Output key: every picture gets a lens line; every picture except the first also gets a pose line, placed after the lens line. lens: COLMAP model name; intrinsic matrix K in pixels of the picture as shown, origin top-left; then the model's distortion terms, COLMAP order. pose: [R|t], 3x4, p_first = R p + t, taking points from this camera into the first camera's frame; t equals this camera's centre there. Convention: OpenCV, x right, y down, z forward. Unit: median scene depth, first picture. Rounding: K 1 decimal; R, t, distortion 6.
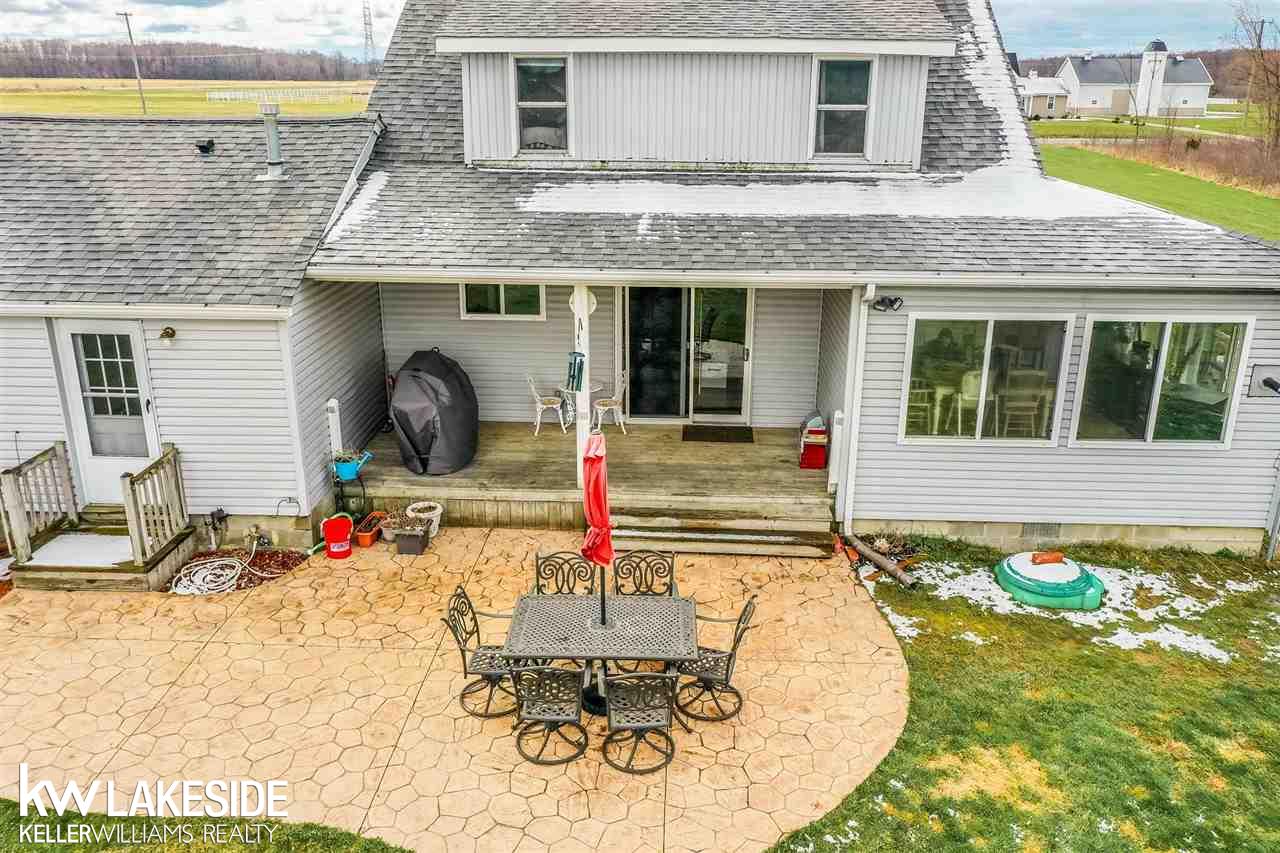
lens RADIAL K [[1024.1, 0, 643.5], [0, 1024.1, 437.3], [0, 0, 1]] dist [0.045705, -0.022782]
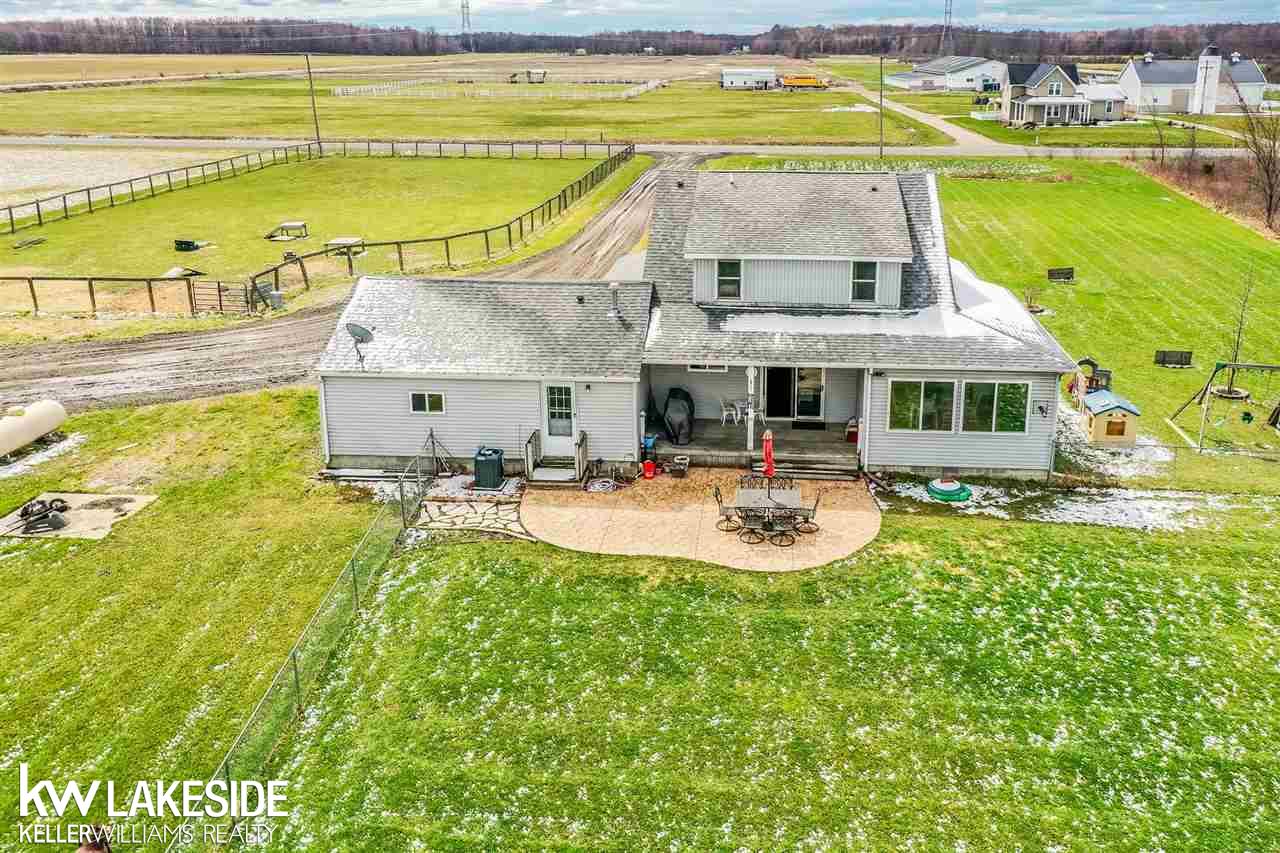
lens RADIAL K [[1024.1, 0, 669.9], [0, 1024.1, 362.4], [0, 0, 1]] dist [0.045705, -0.022782]
pose [[0.998306, 0.000274, -0.058175, -0.109252], [-0.002710, 0.999122, -0.041801, -0.053440], [0.058112, 0.041888, 0.997431, -1.371714]]
